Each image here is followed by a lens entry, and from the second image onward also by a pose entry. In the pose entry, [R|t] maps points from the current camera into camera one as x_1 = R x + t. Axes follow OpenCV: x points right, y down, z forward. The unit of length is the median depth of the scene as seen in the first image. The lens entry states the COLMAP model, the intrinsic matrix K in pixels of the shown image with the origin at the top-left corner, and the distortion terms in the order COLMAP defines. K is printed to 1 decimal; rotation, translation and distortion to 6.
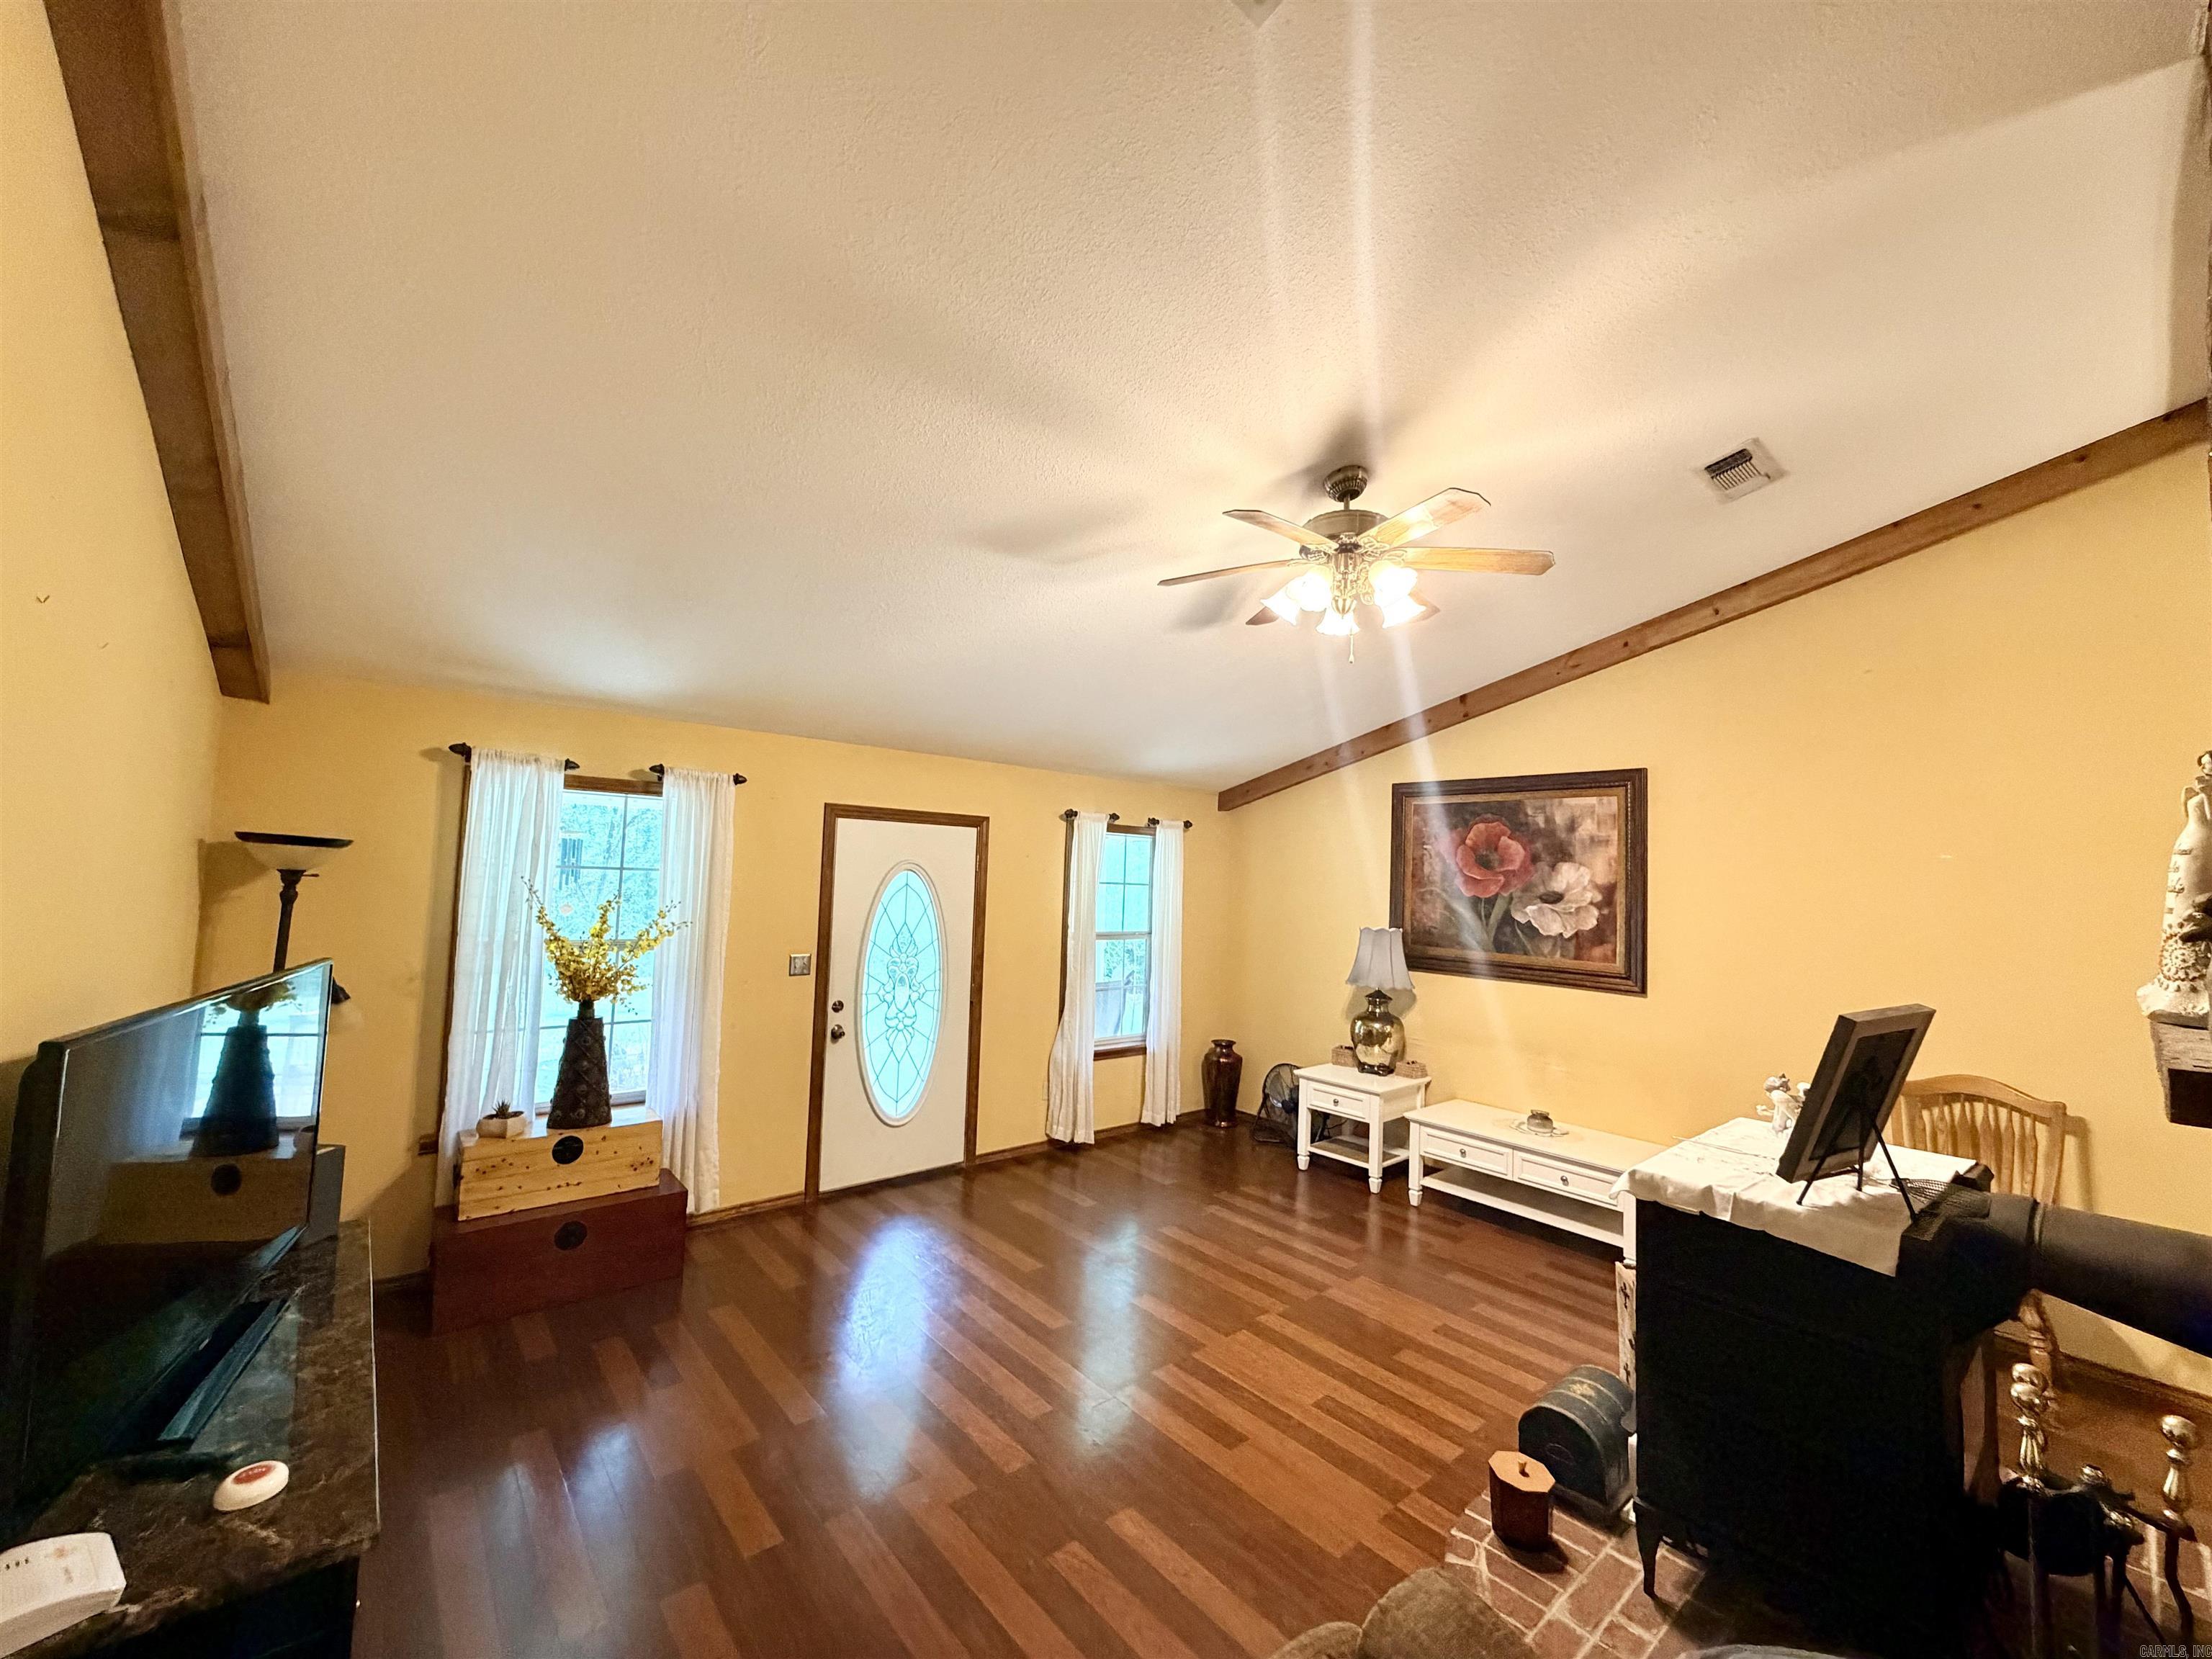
lens RADIAL K [[882.4, 0, 1099.4], [0, 882.4, 825.9], [0, 0, 1]] dist [0.000442, 0.000123]
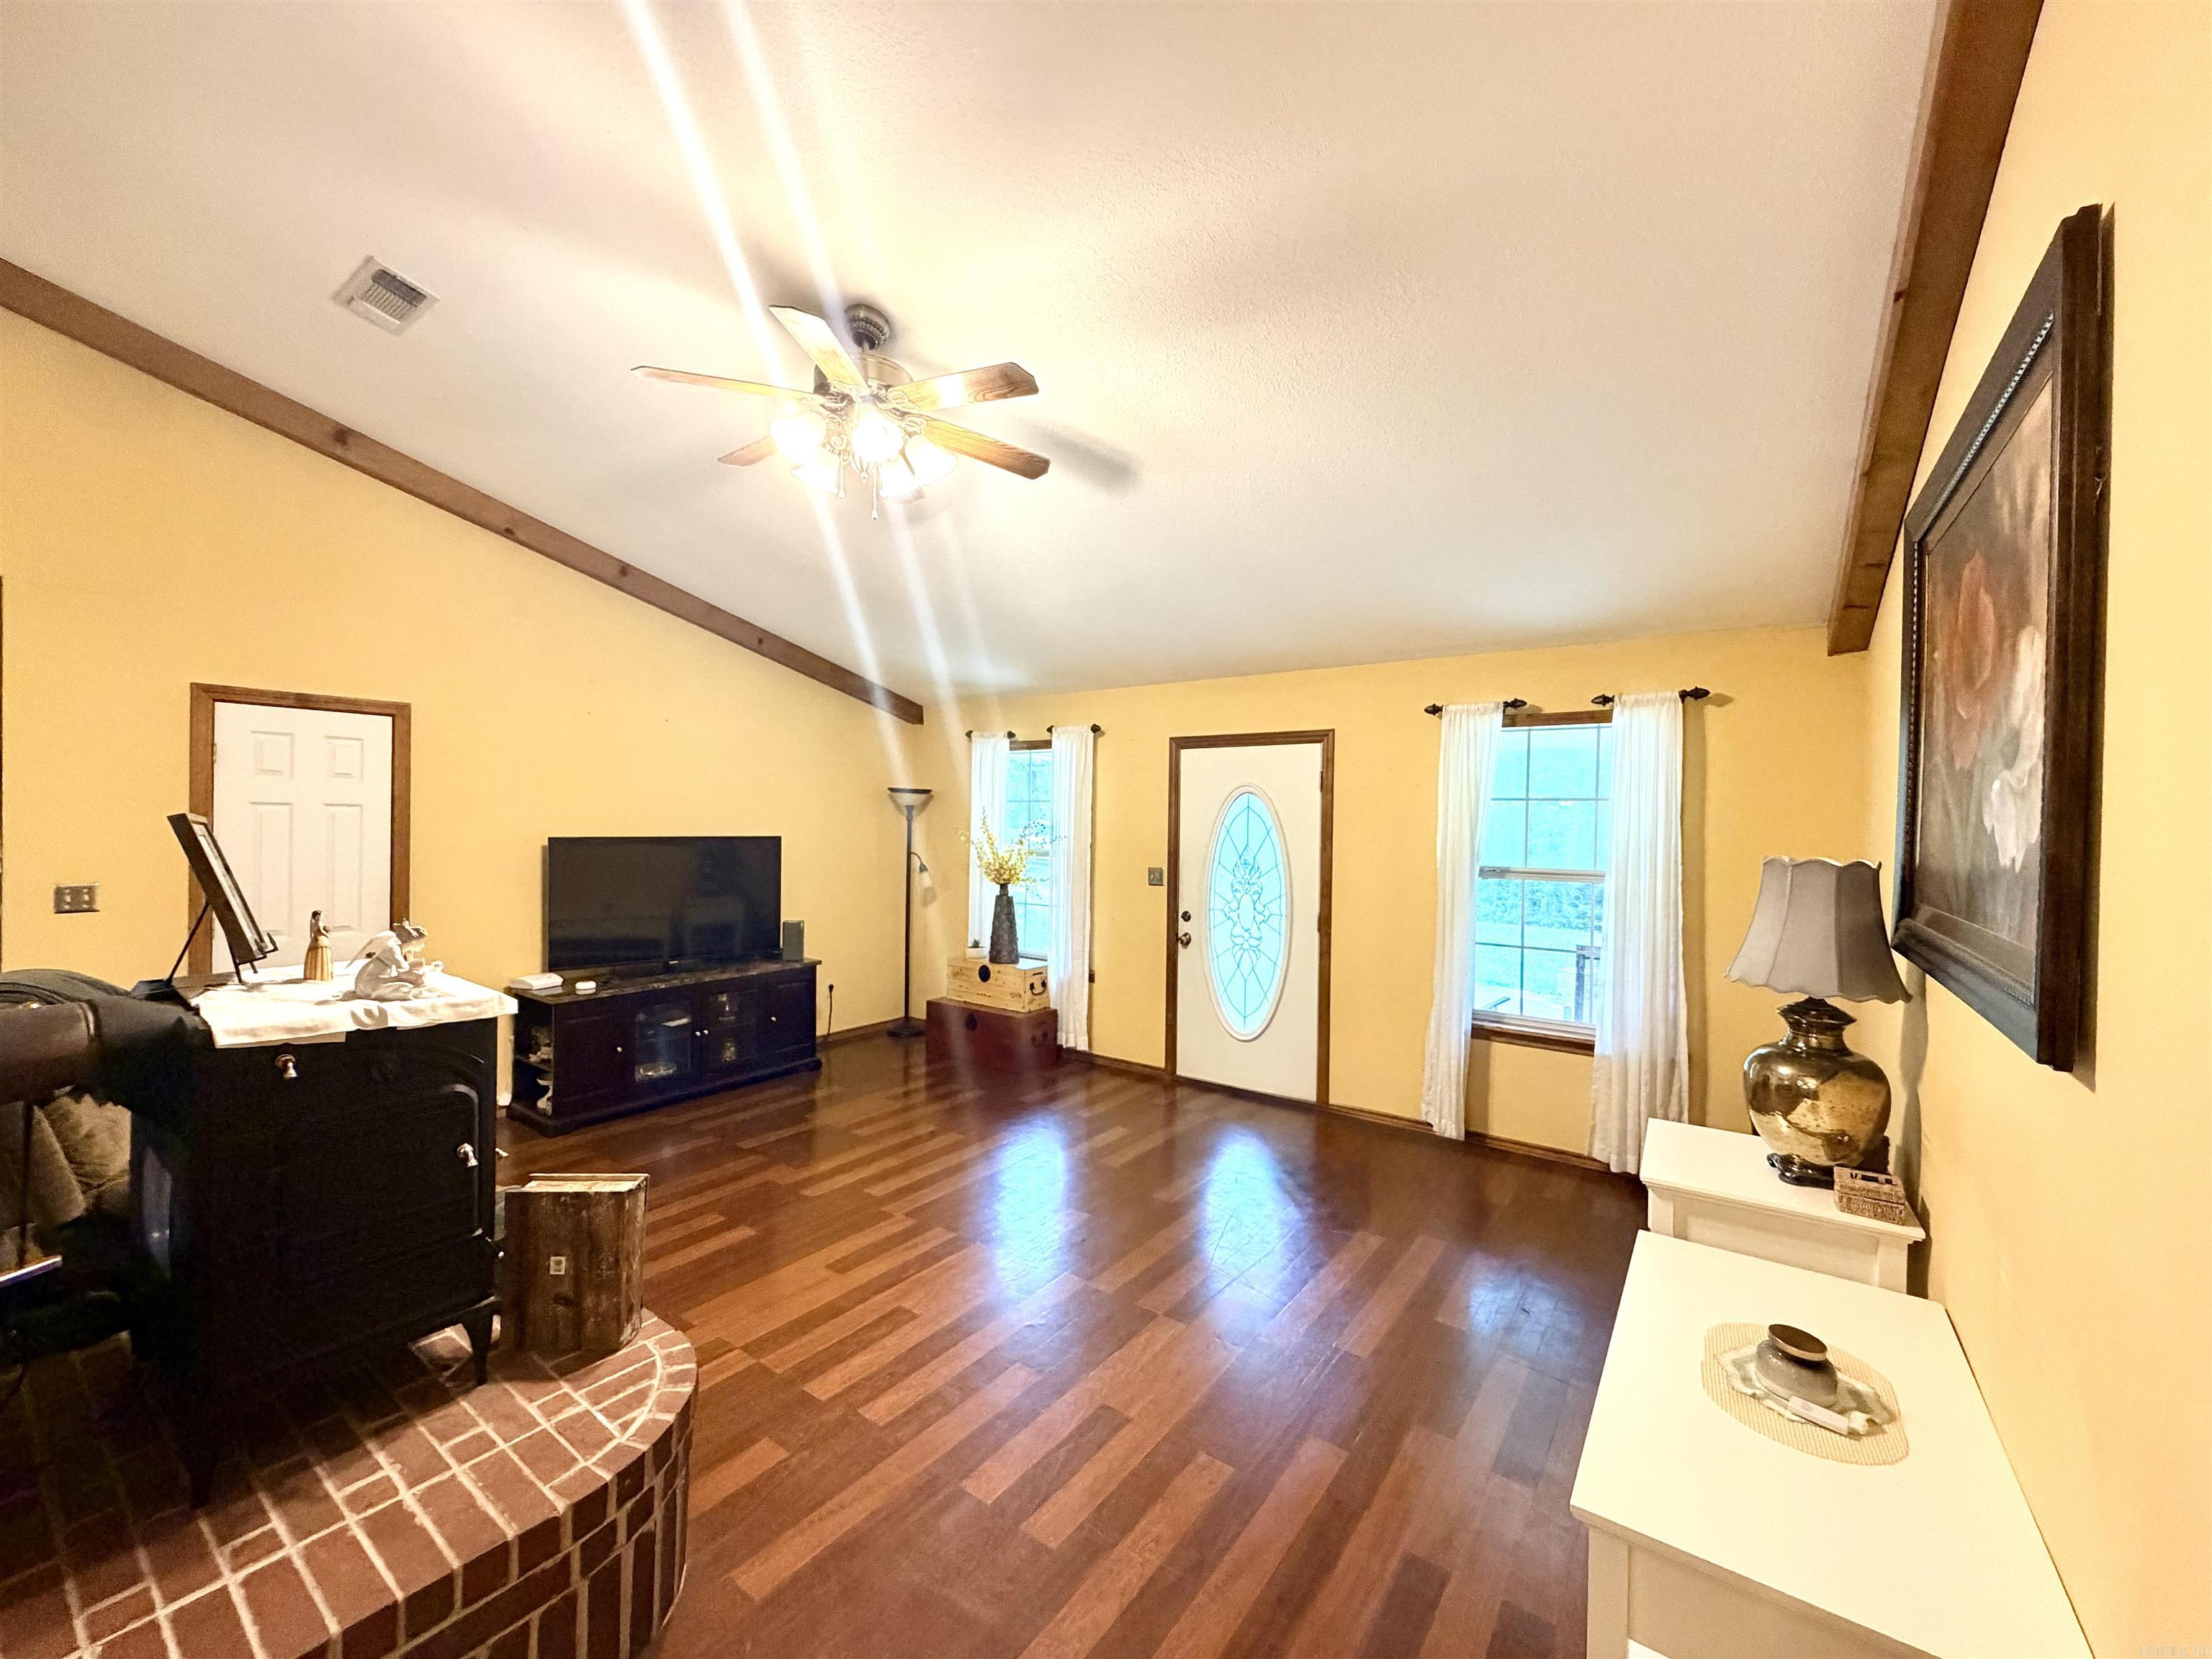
lens RADIAL K [[884.9, 0, 1106.0], [0, 884.9, 829.5], [0, 0, 1]] dist [-0.000827, -0.000006]
pose [[0.241037, -0.022169, -0.970263, 0.782184], [0.053439, 0.998526, -0.009539, 0.099521], [0.969044, -0.049550, 0.241867, 0.635833]]
